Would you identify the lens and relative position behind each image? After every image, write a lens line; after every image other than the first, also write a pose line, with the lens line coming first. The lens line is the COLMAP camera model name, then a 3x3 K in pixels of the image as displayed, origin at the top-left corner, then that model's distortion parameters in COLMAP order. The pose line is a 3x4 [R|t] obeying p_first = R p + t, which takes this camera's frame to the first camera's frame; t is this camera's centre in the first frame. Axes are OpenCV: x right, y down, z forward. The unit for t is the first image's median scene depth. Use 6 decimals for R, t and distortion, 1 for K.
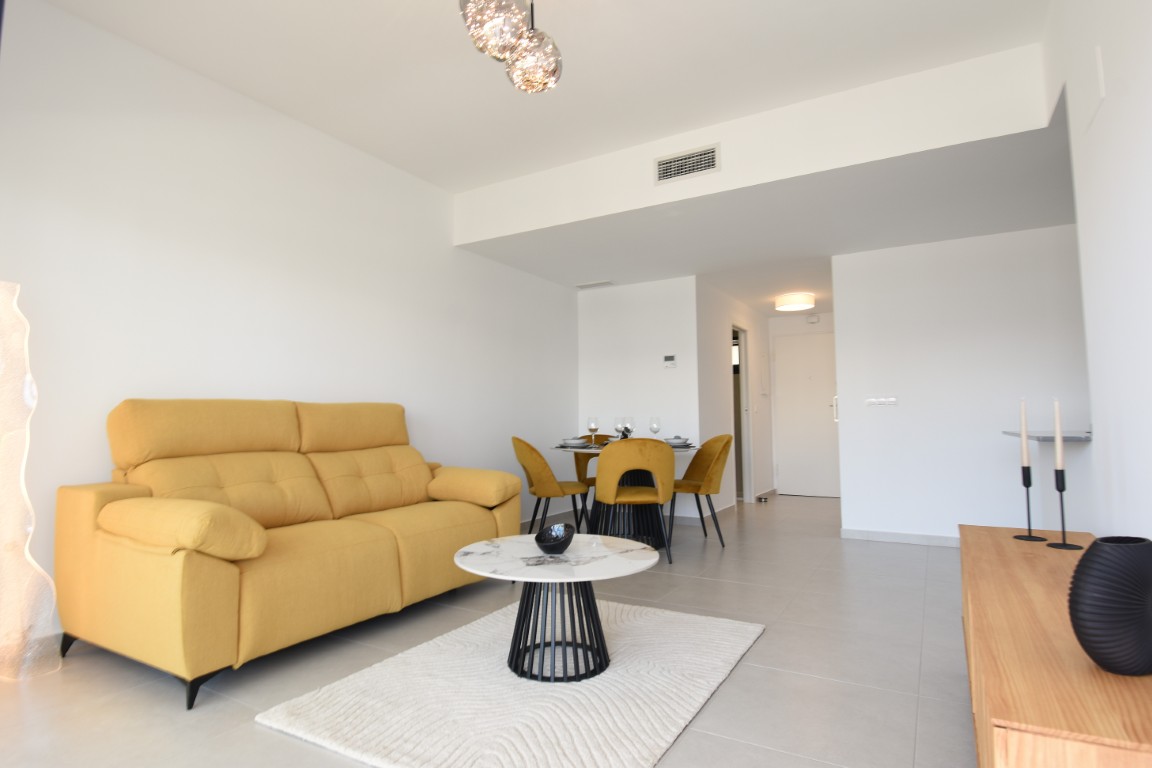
lens RADIAL K [[610.8, 0, 576.0], [0, 610.8, 384.0], [0, 0, 1]] dist [-0.002469, -0.000288]
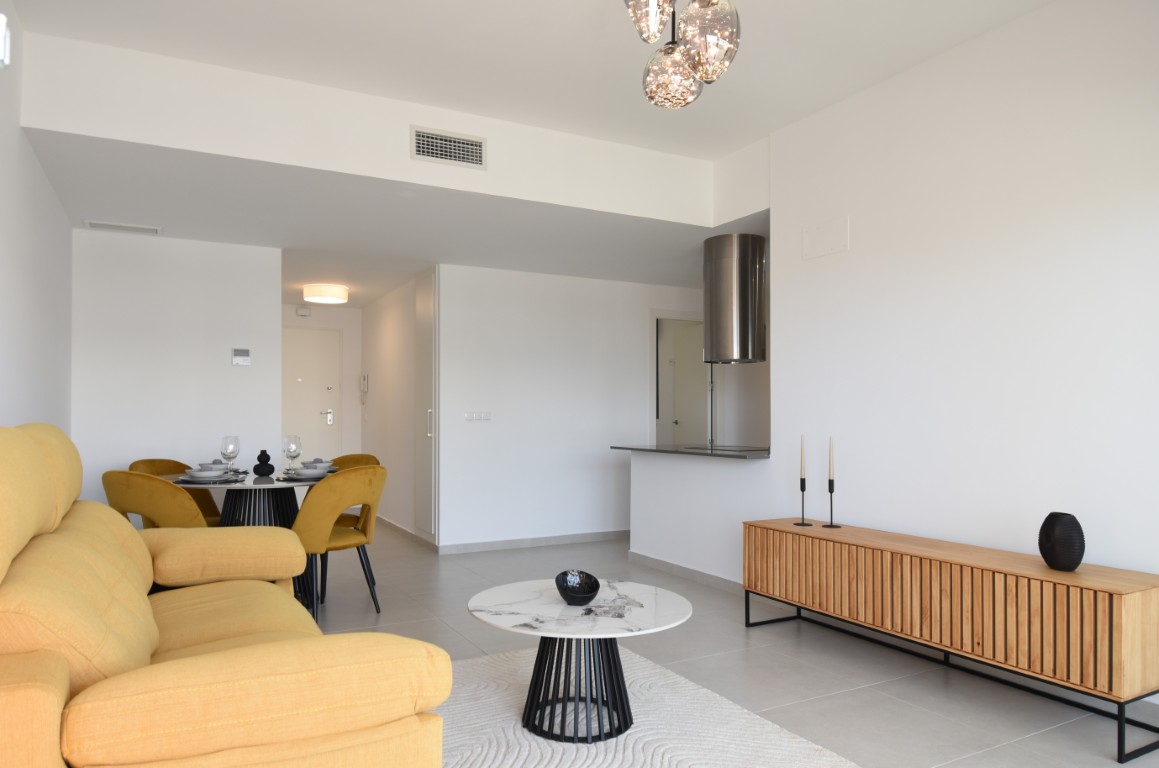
lens RADIAL K [[718.8, 0, 579.7], [0, 718.8, 416.7], [0, 0, 1]] dist [0.000740, 0.000039]
pose [[0.539300, 0.010754, 0.842045, -0.579360], [-0.057974, 0.998020, 0.024385, -0.015182], [-0.840116, -0.061968, 0.538855, 0.276382]]
